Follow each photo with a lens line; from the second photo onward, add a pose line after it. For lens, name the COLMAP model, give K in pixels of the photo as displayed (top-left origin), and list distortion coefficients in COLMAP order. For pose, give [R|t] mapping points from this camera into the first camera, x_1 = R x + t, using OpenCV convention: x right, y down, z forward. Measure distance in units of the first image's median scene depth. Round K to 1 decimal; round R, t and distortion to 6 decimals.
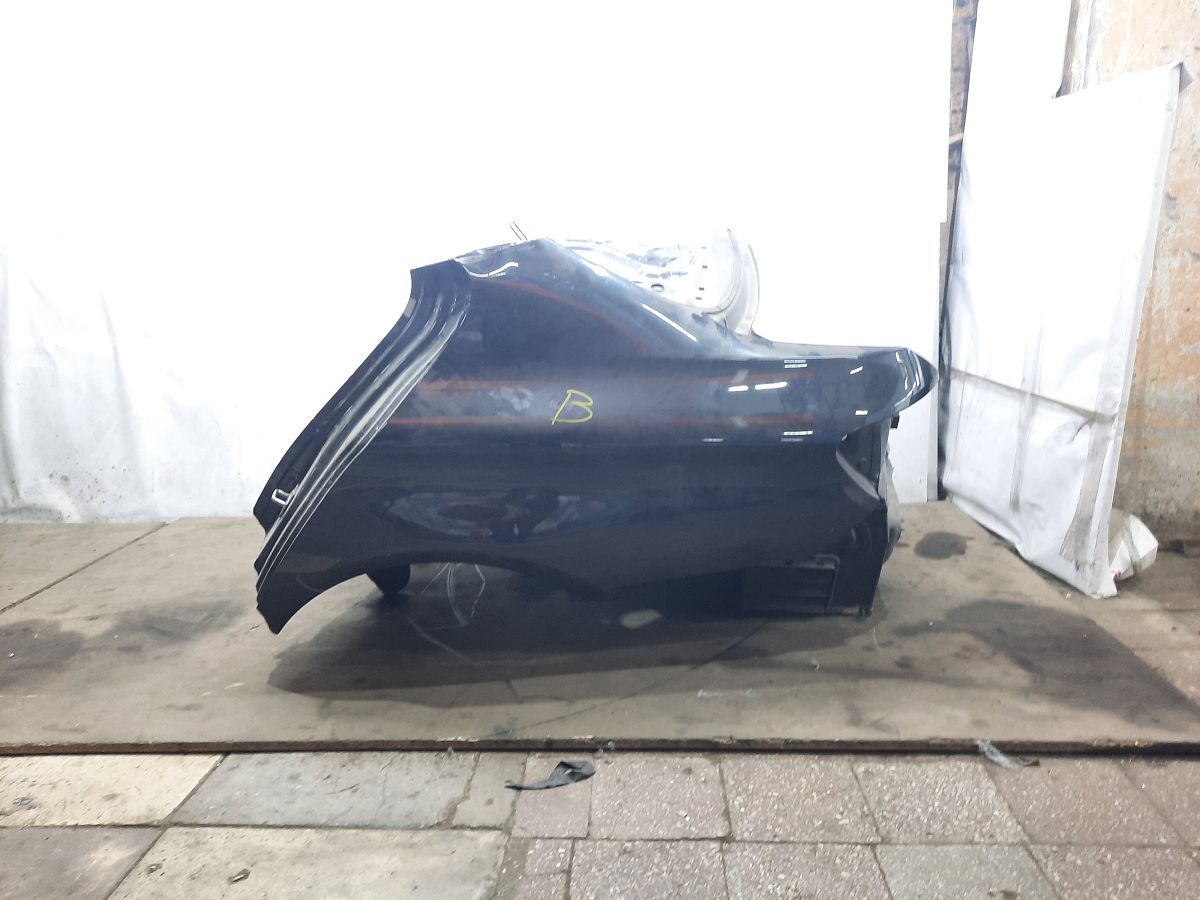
lens RADIAL K [[872.7, 0, 601.2], [0, 872.7, 446.8], [0, 0, 1]] dist [0.048783, -0.061850]
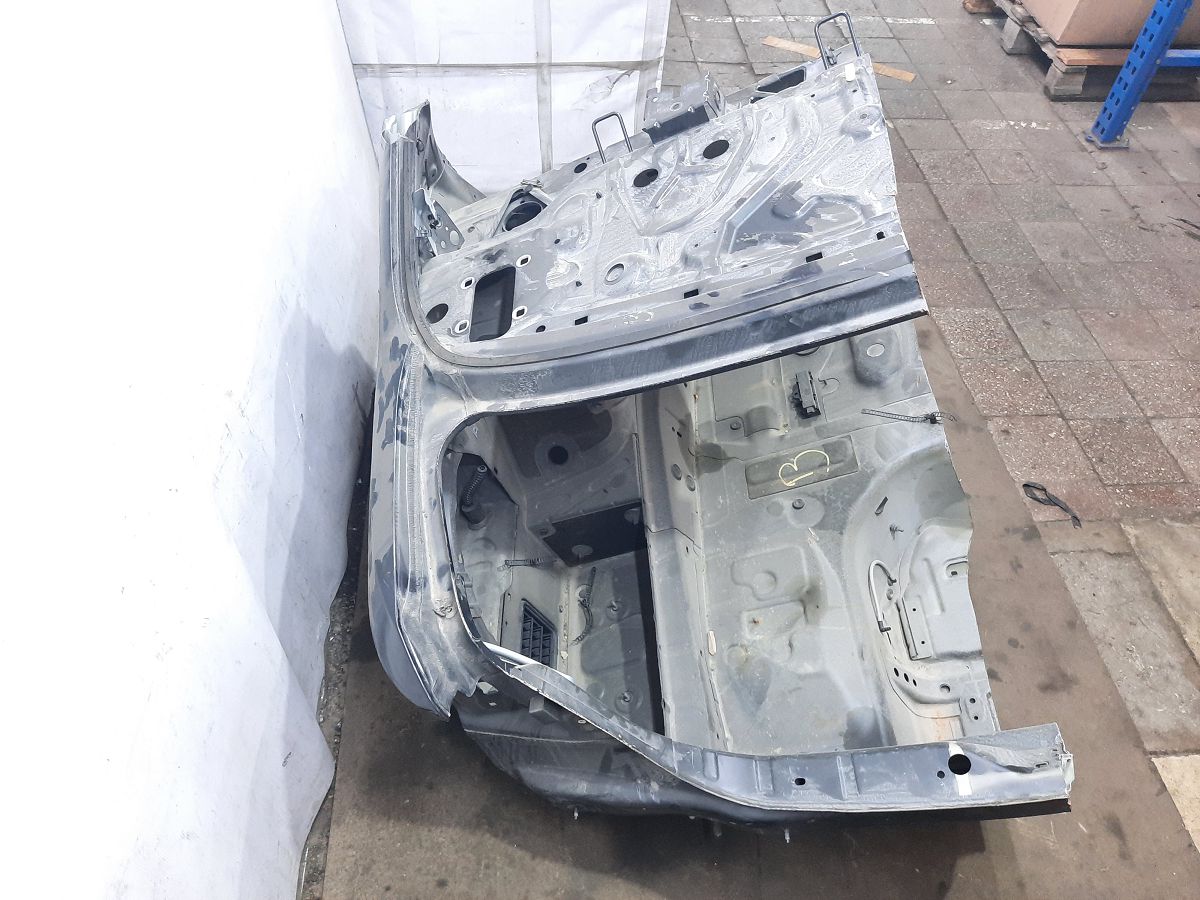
lens RADIAL K [[870.8, 0, 600.0], [0, 870.8, 450.0], [0, 0, 1]] dist [0.054873, -0.059307]
pose [[-0.133369, -0.730126, 0.670171, -0.613975], [0.153745, 0.652783, 0.741779, -0.609520], [-0.979068, 0.201966, 0.025192, 1.208221]]
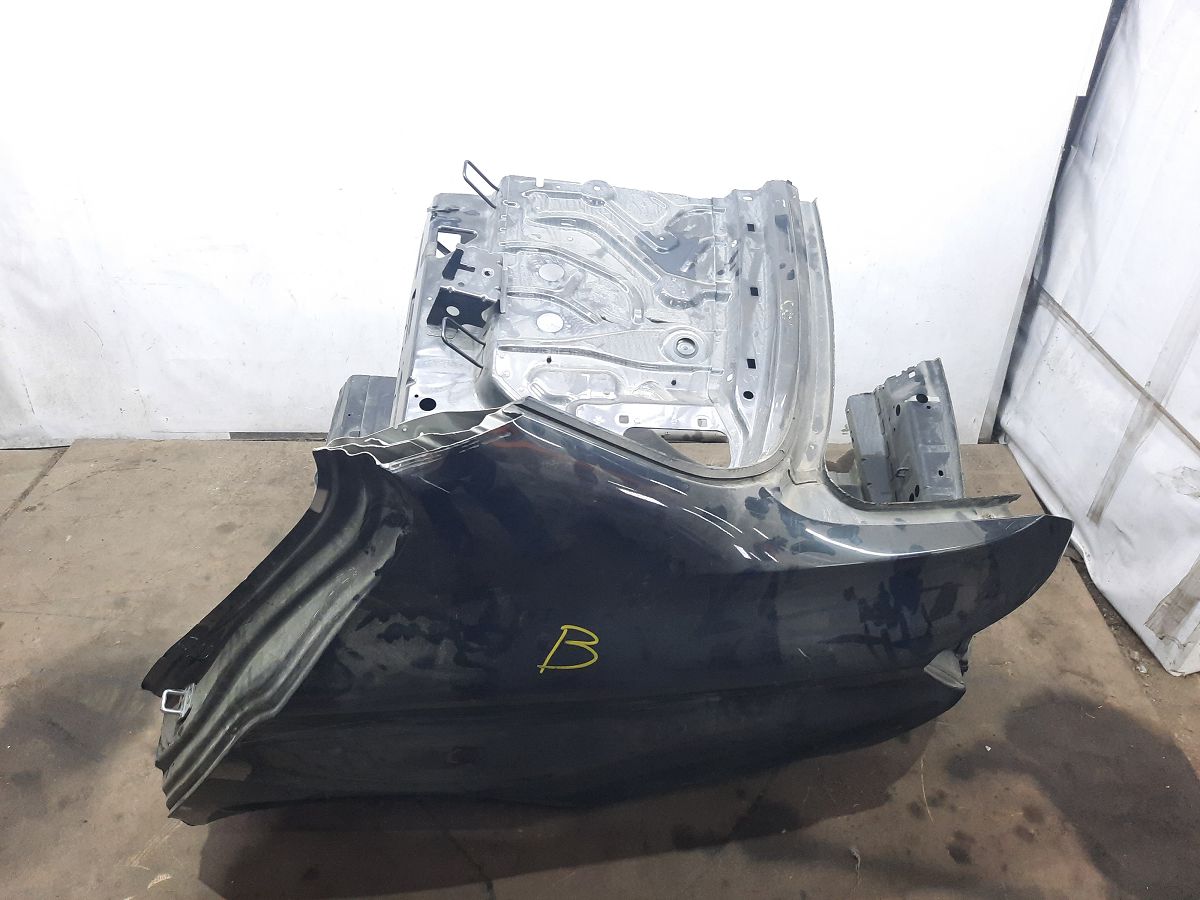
lens RADIAL K [[872.1, 0, 600.6], [0, 872.1, 448.6], [0, 0, 1]] dist [0.055518, -0.057647]
pose [[0.999344, 0.002722, 0.036125, -0.028026], [-0.017521, 0.909112, 0.416184, -0.405197], [-0.031709, -0.416544, 0.908563, 0.357738]]
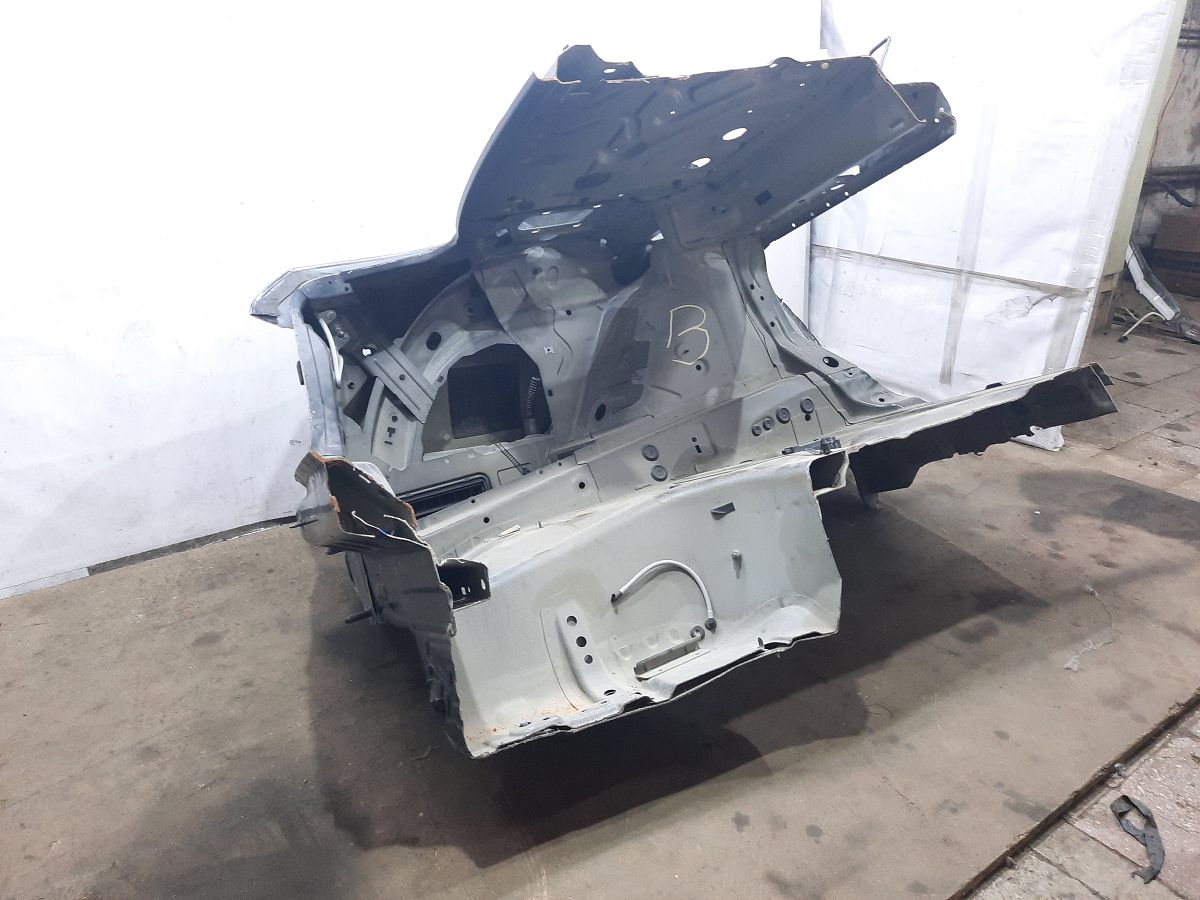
lens RADIAL K [[872.1, 0, 600.6], [0, 872.1, 448.6], [0, 0, 1]] dist [0.055518, -0.057647]
pose [[0.780446, -0.207065, 0.589938, -0.618911], [0.102871, 0.973234, 0.205509, -0.138137], [-0.616702, -0.099701, 0.780858, 0.514996]]
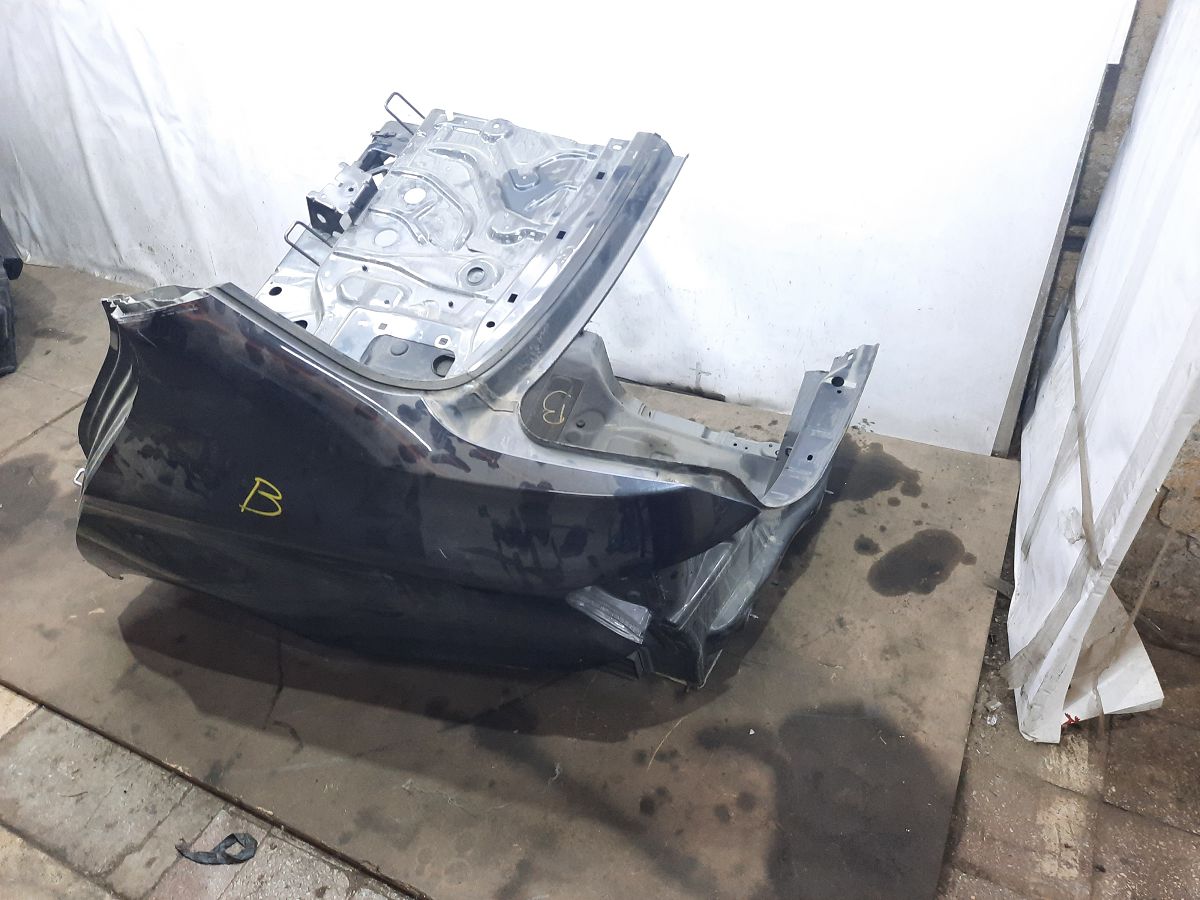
lens RADIAL K [[872.1, 0, 600.6], [0, 872.1, 448.6], [0, 0, 1]] dist [0.055518, -0.057647]
pose [[0.917489, 0.213176, -0.335813, 0.463130], [-0.029973, 0.878908, 0.476048, -0.425623], [0.396631, -0.426703, 0.812778, 0.377259]]
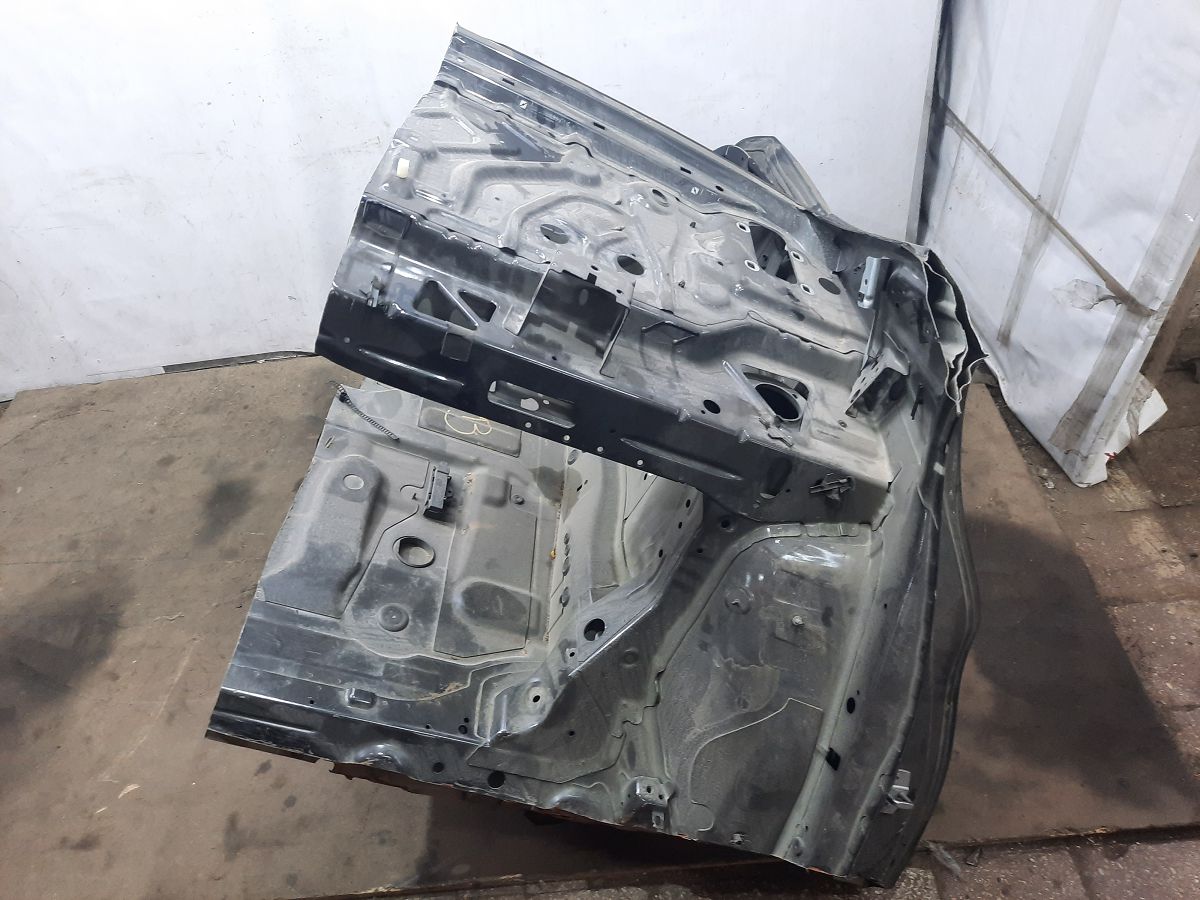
lens RADIAL K [[872.1, 0, 600.6], [0, 872.1, 448.6], [0, 0, 1]] dist [0.055518, -0.057647]
pose [[0.991438, -0.130579, -0.000229, 0.102227], [0.109753, 0.832358, 0.543263, -0.417596], [-0.070748, -0.538636, 0.839563, 0.347050]]
